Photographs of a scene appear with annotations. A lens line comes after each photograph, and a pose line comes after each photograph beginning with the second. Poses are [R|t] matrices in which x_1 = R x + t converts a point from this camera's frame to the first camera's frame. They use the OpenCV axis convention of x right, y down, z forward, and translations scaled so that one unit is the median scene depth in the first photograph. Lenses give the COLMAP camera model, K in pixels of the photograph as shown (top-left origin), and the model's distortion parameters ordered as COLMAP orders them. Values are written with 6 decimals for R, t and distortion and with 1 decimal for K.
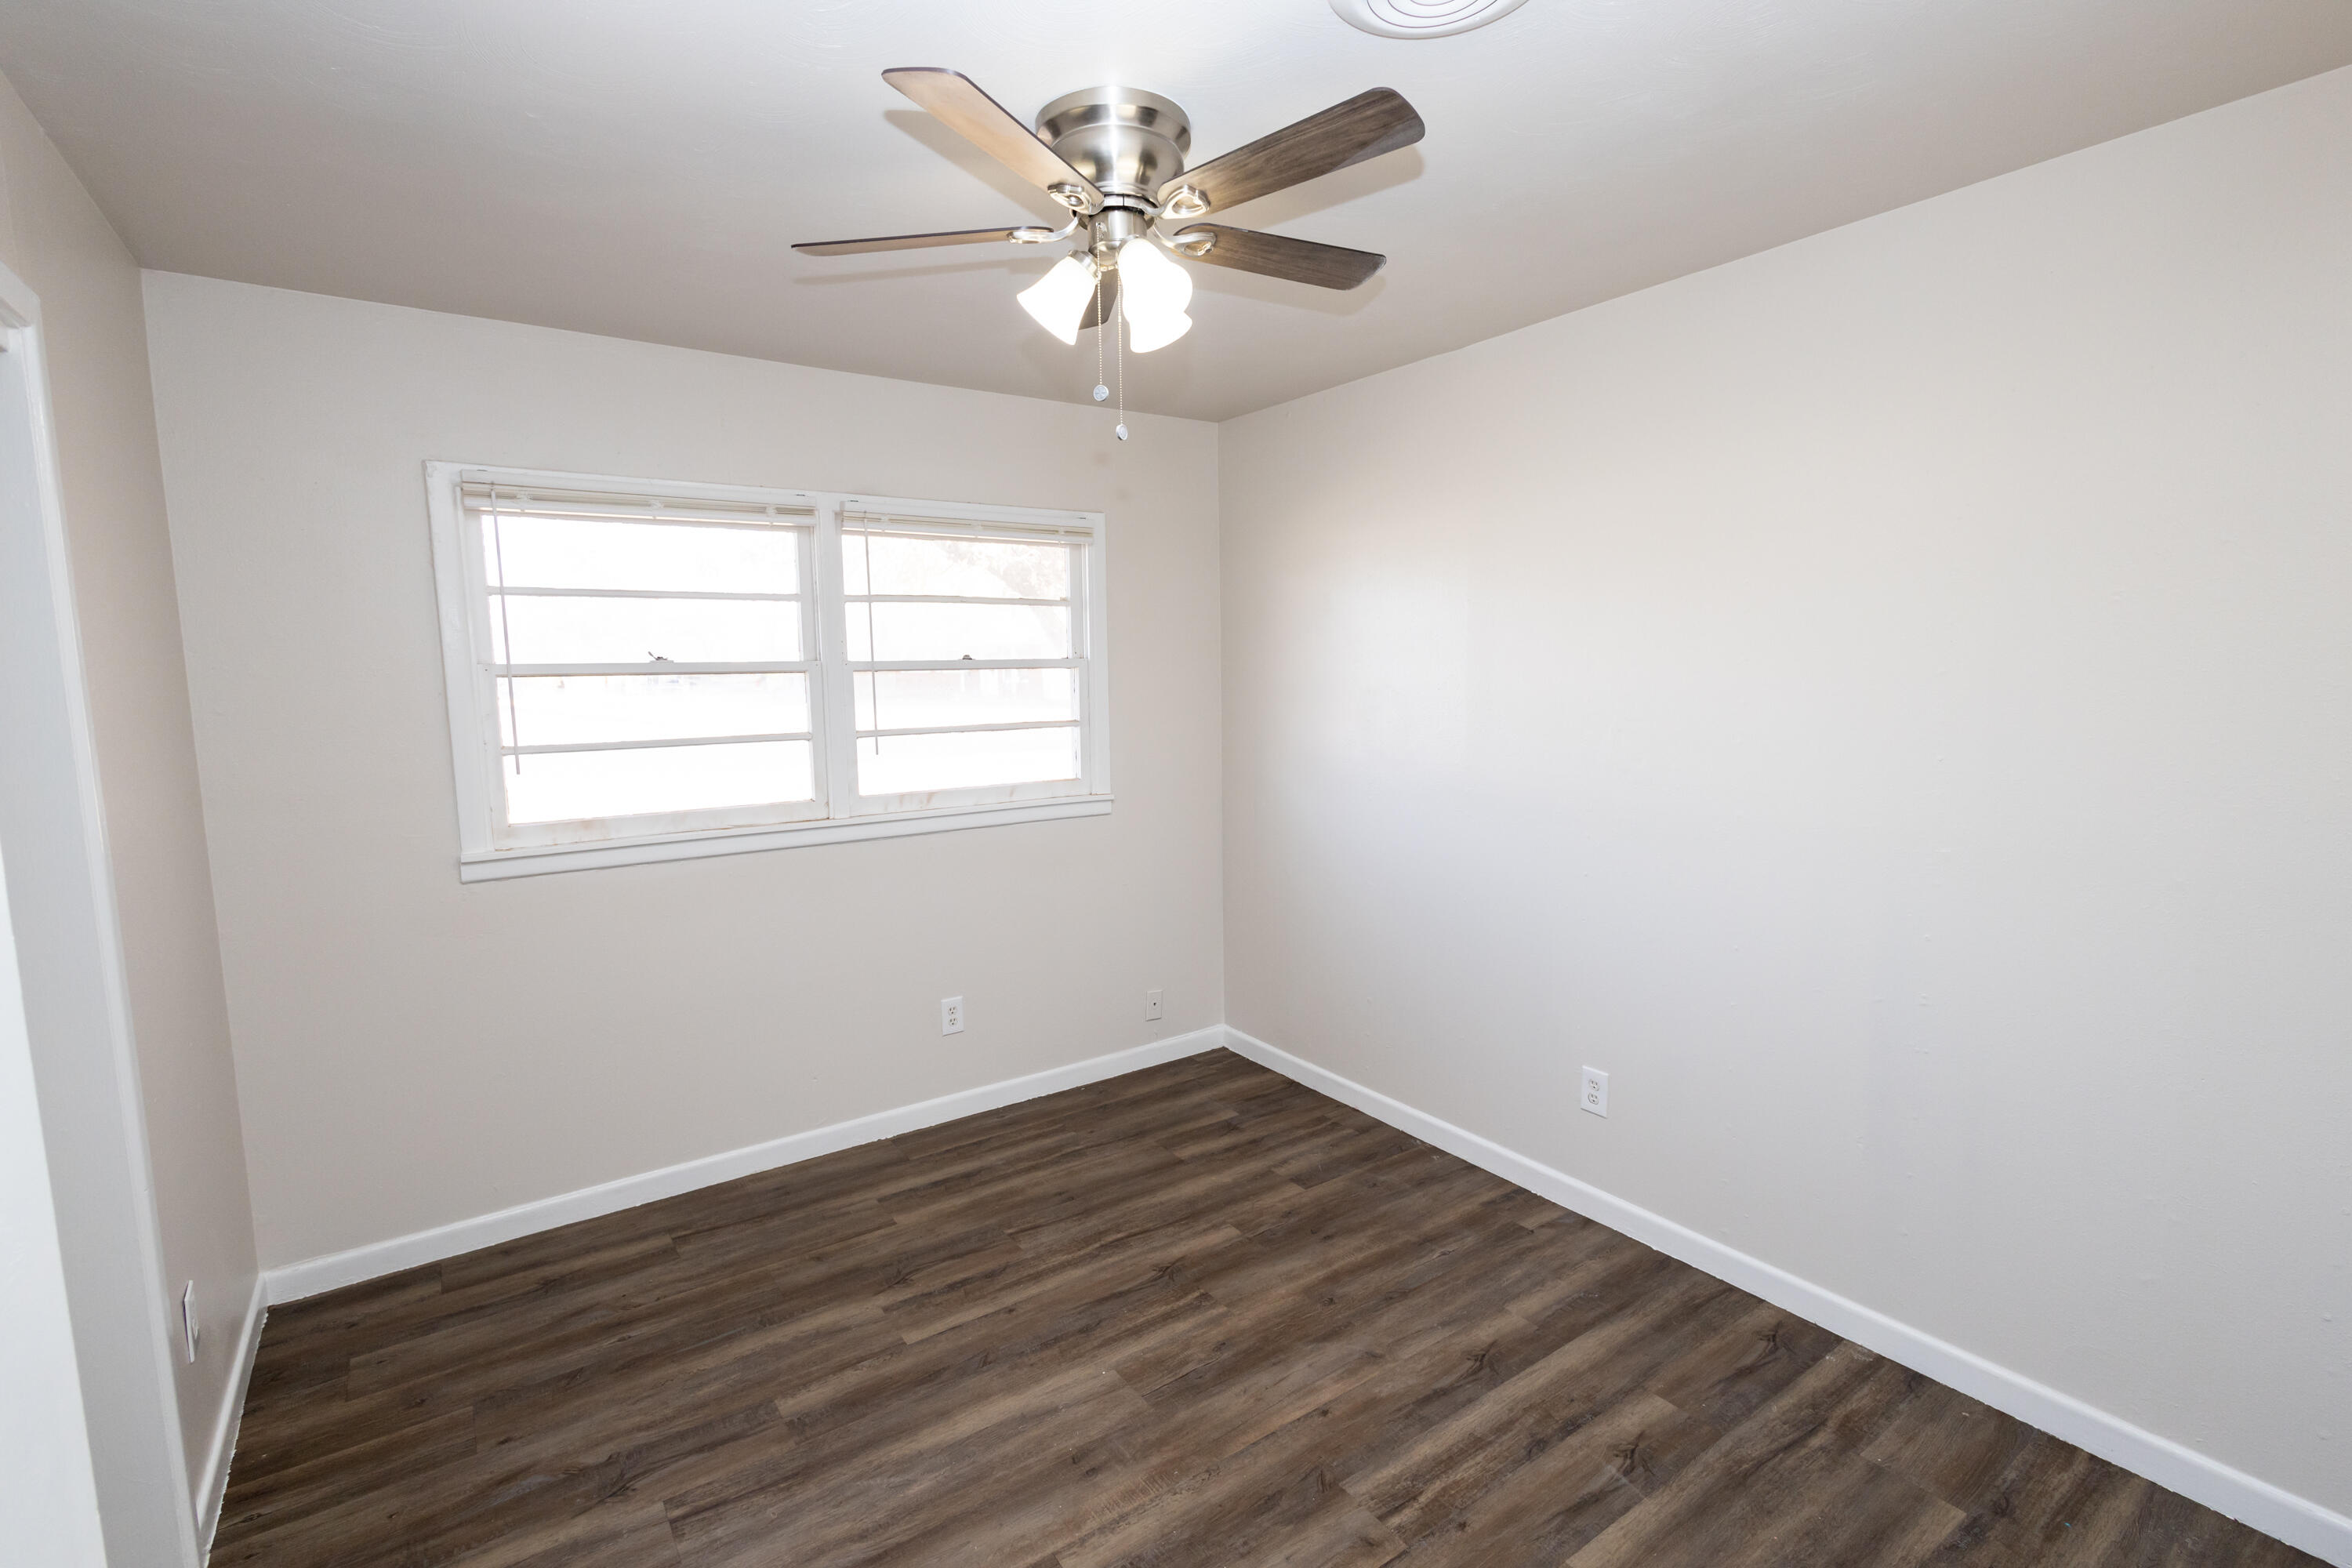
lens RADIAL K [[1069.1, 0, 1177.0], [0, 1069.1, 775.7], [0, 0, 1]] dist [0.008477, -0.001361]
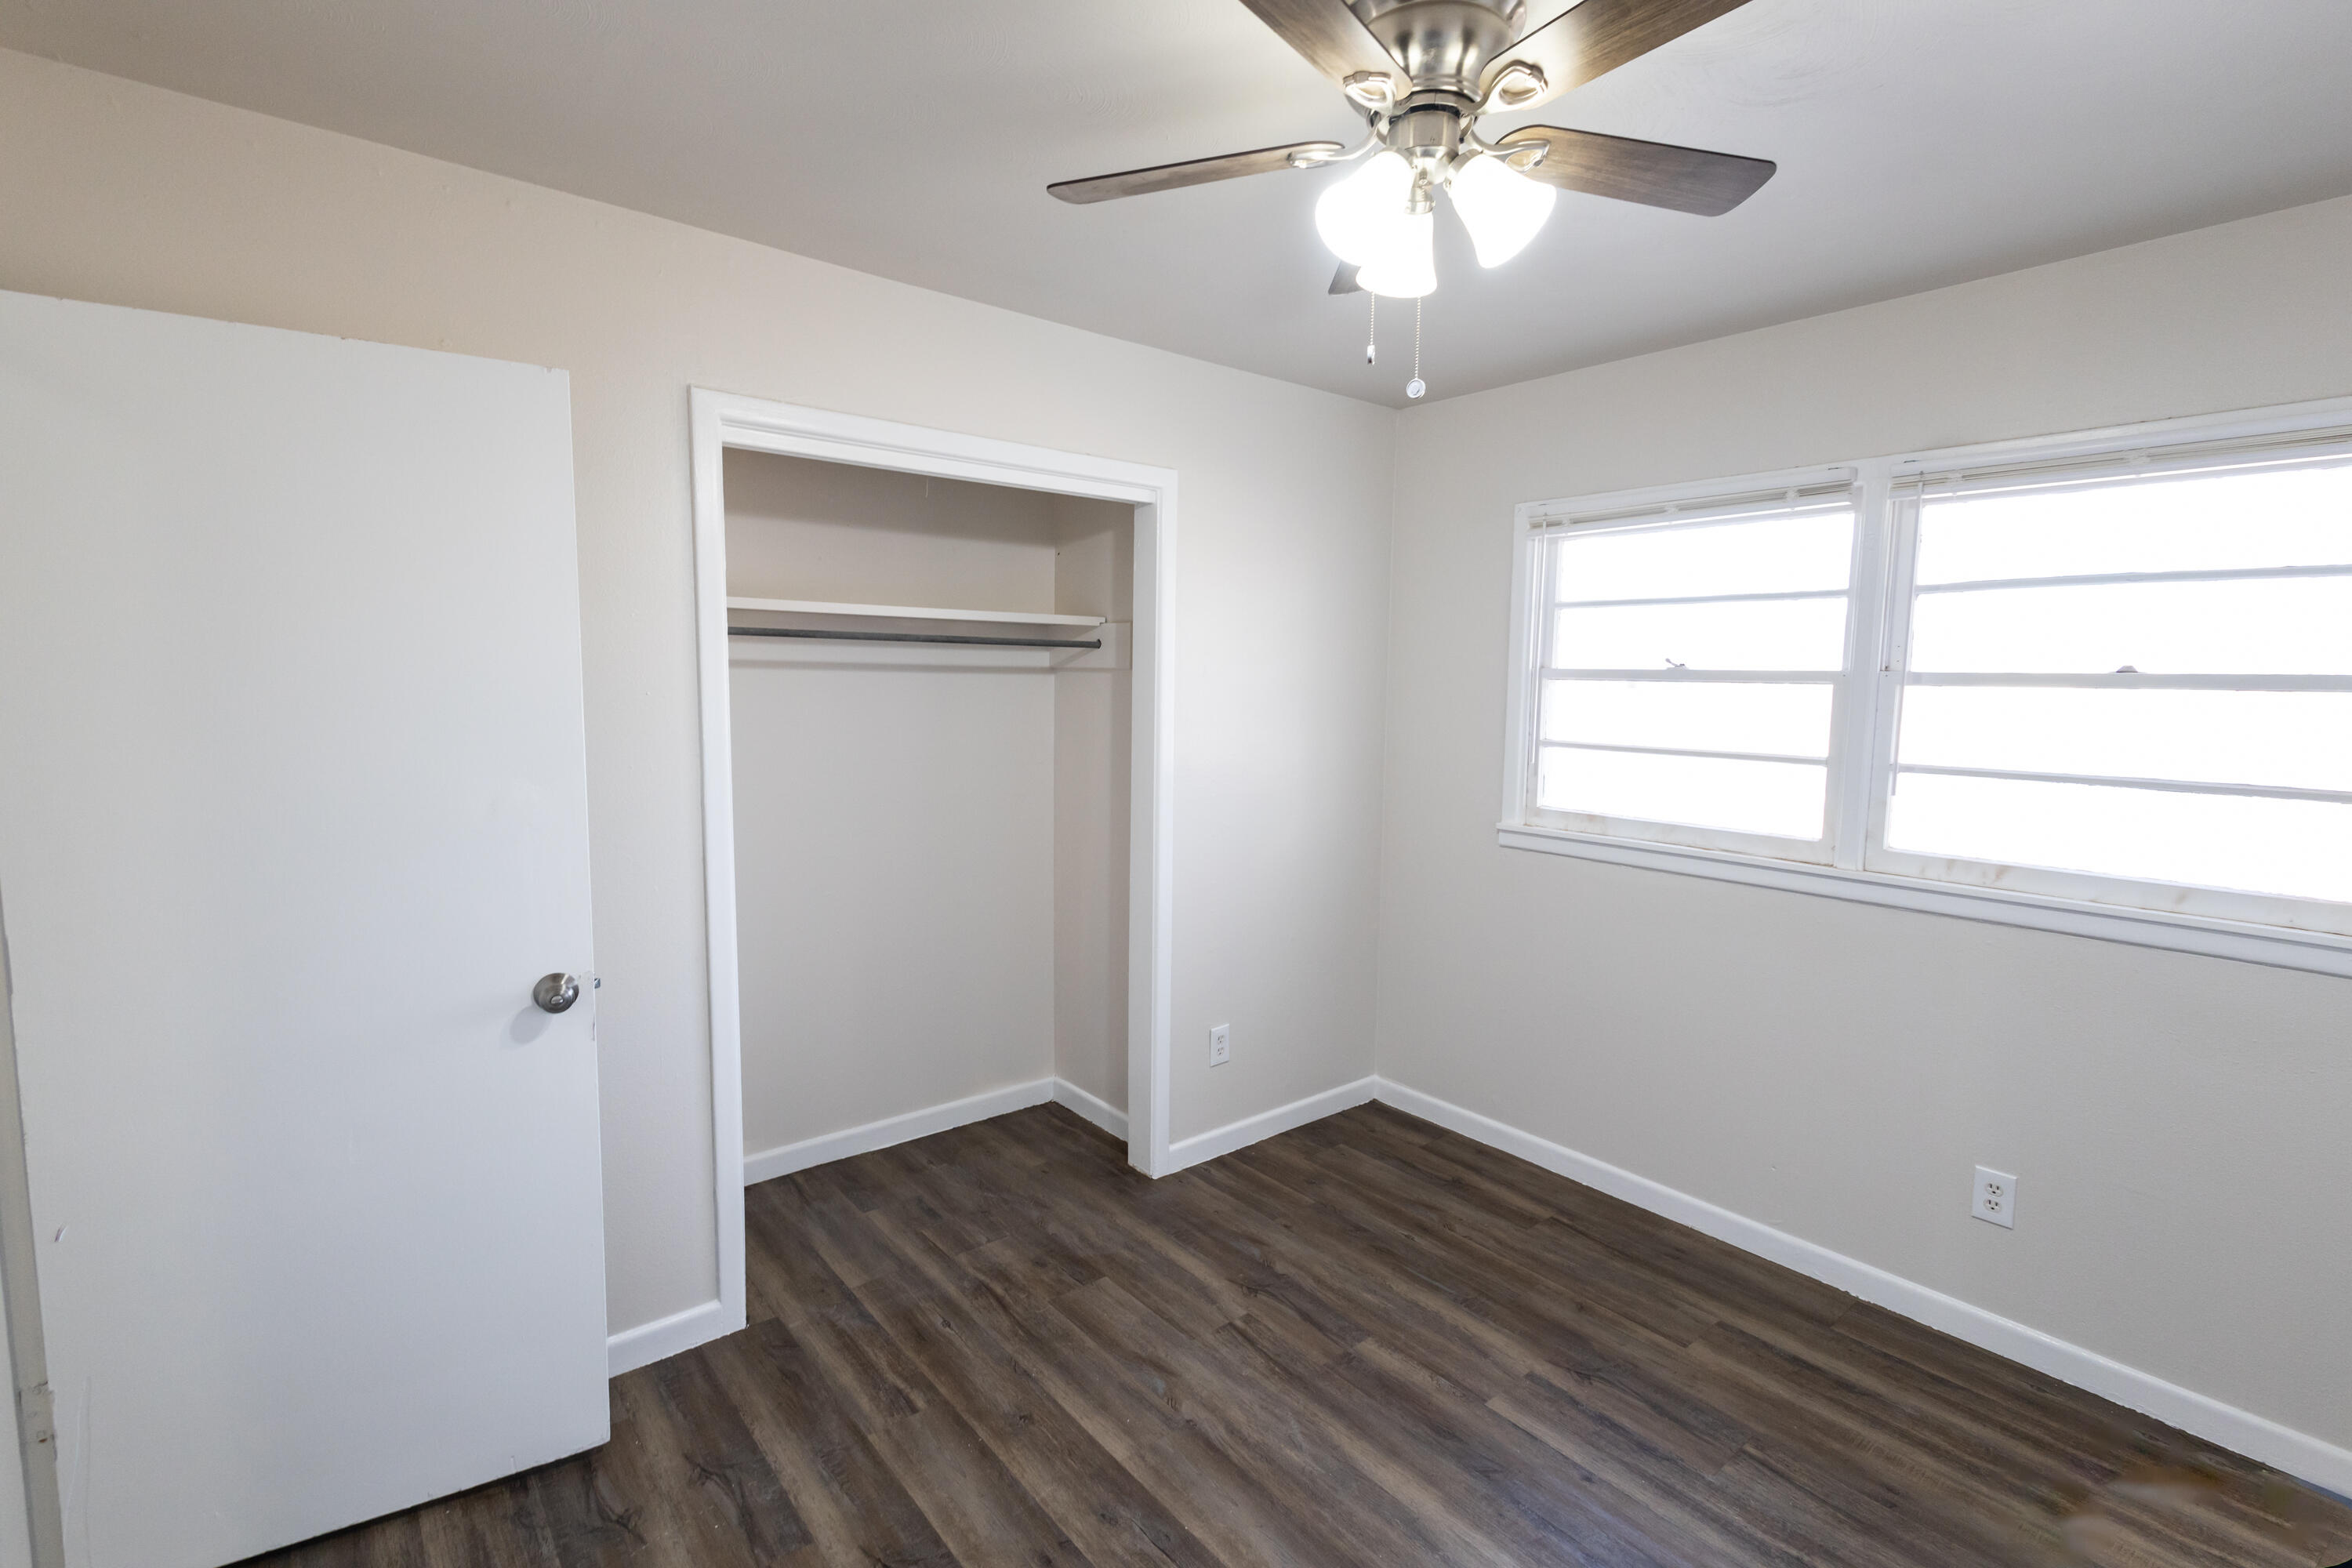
lens RADIAL K [[1069.1, 0, 1177.0], [0, 1069.1, 775.7], [0, 0, 1]] dist [0.008477, -0.001361]
pose [[0.077354, 0.114050, -0.990459, 0.523949], [-0.117649, 0.987539, 0.104526, -0.065757], [0.990038, 0.108441, 0.089808, 0.528686]]
